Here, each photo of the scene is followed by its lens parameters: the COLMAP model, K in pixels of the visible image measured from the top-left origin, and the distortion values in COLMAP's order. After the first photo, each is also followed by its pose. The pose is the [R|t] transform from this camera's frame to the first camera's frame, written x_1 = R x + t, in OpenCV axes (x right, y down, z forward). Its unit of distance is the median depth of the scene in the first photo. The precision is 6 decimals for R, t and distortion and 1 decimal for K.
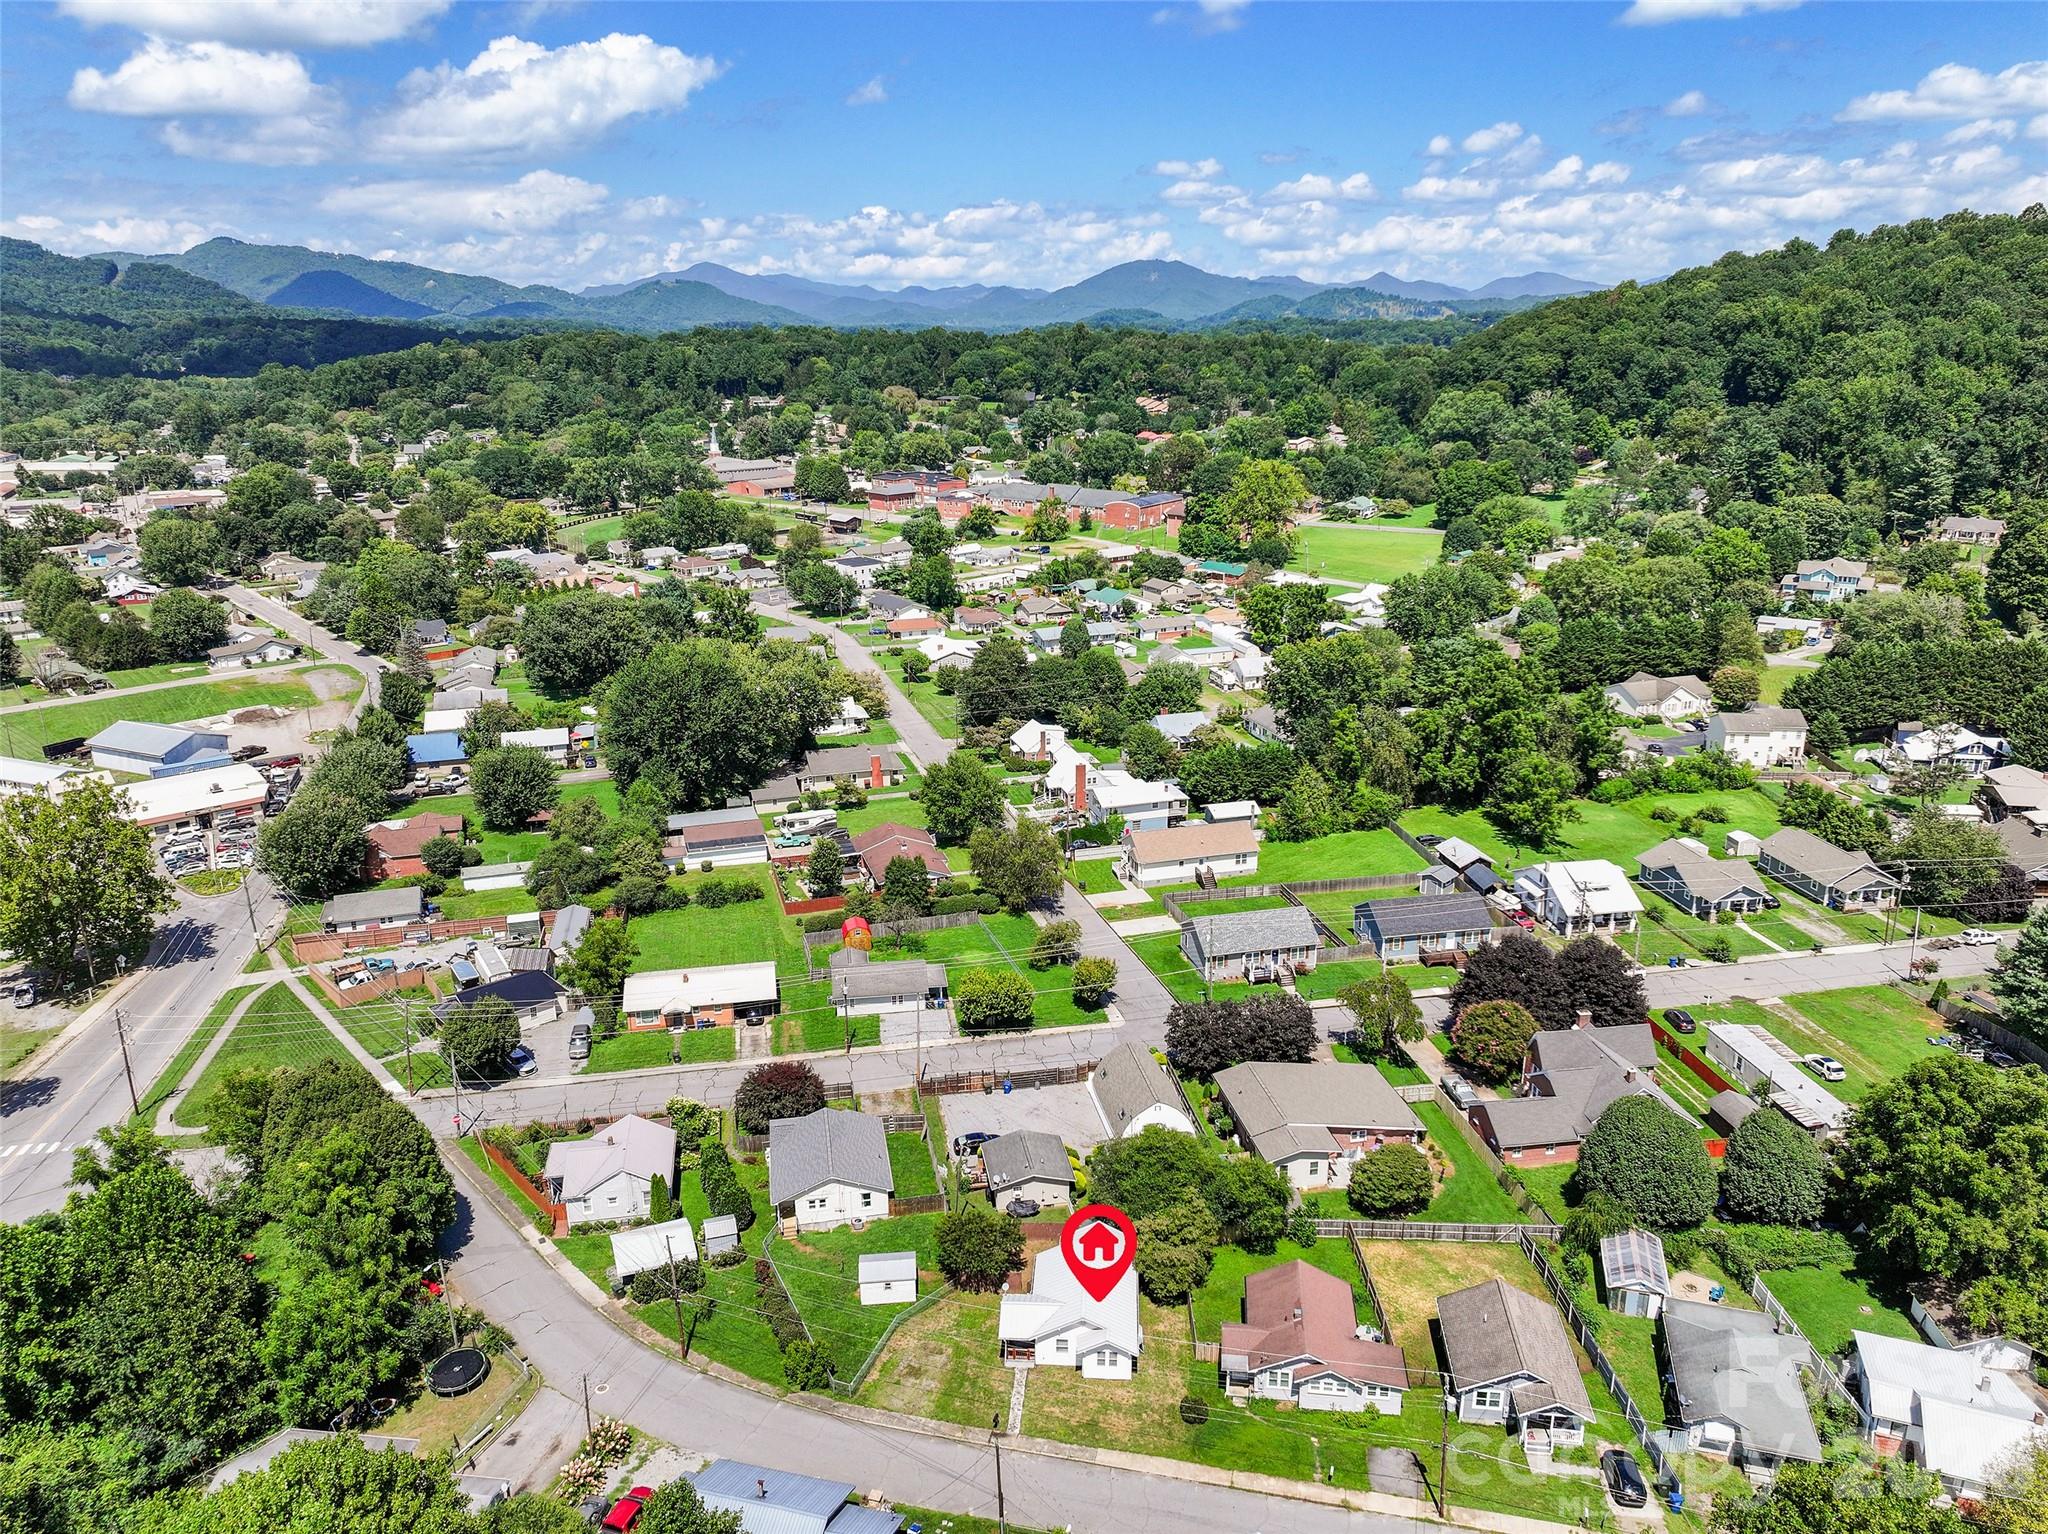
lens RADIAL K [[1431.8, 0, 1032.3], [0, 1431.8, 776.1], [0, 0, 1]] dist [-0.000484, 0.015882]
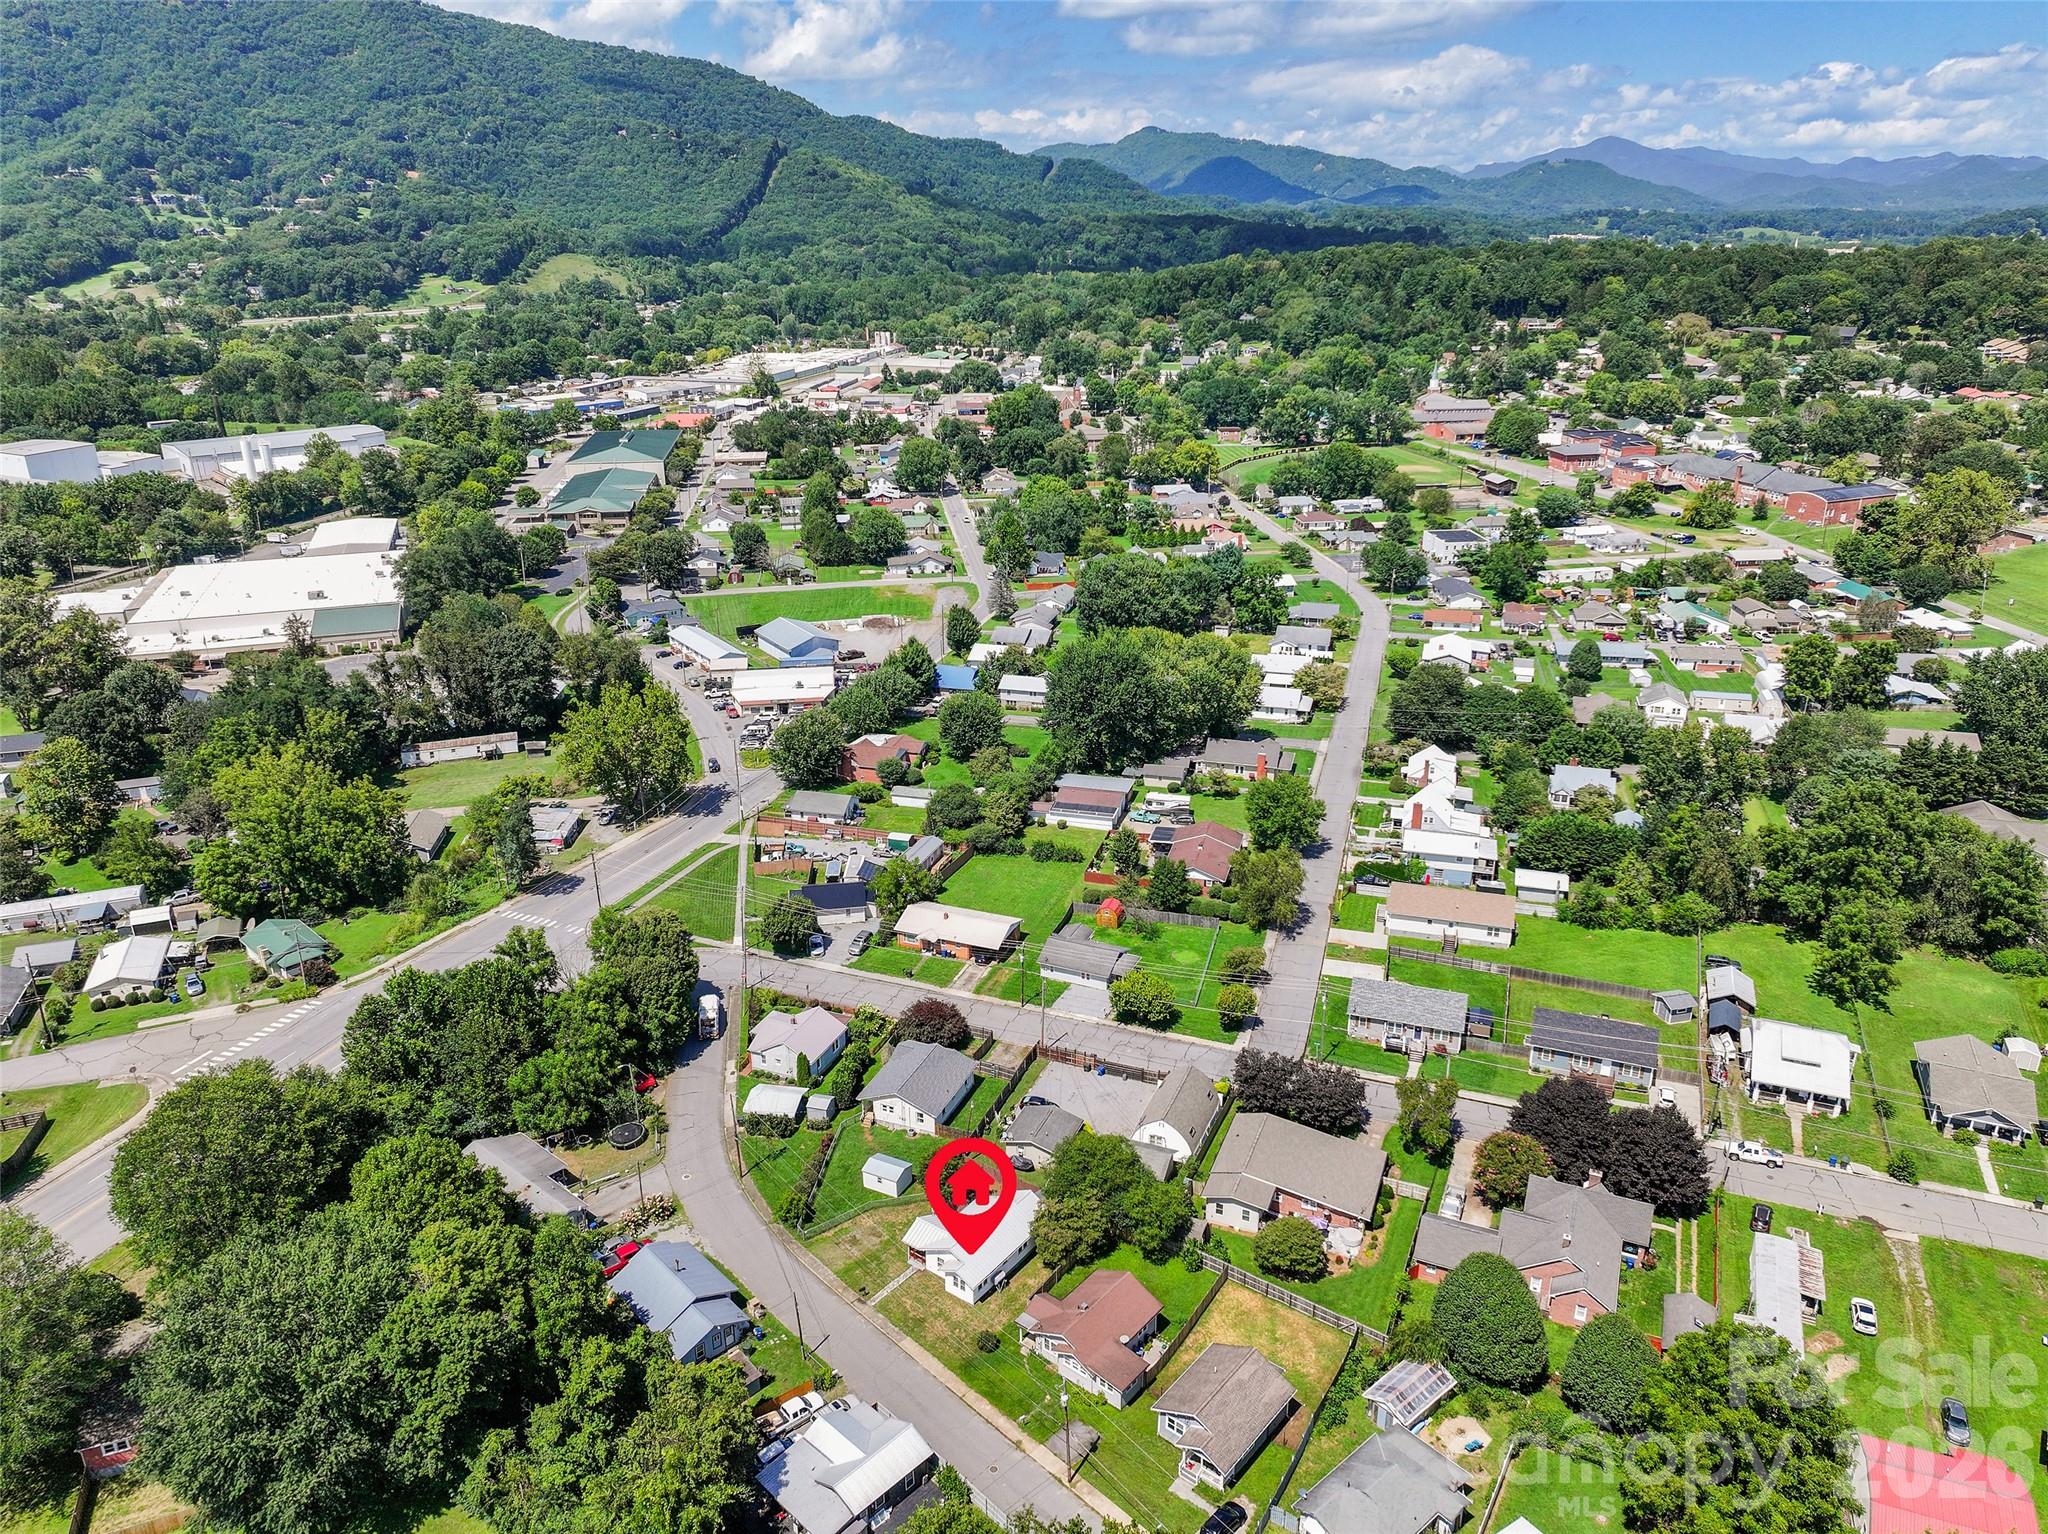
lens RADIAL K [[1431.8, 0, 1032.0], [0, 1431.8, 763.5], [0, 0, 1]] dist [-0.000484, 0.015882]
pose [[0.842689, 0.197602, -0.500828, 0.324695], [-0.163468, 0.980206, 0.111691, -0.110631], [0.512985, -0.012251, 0.858310, -0.054041]]
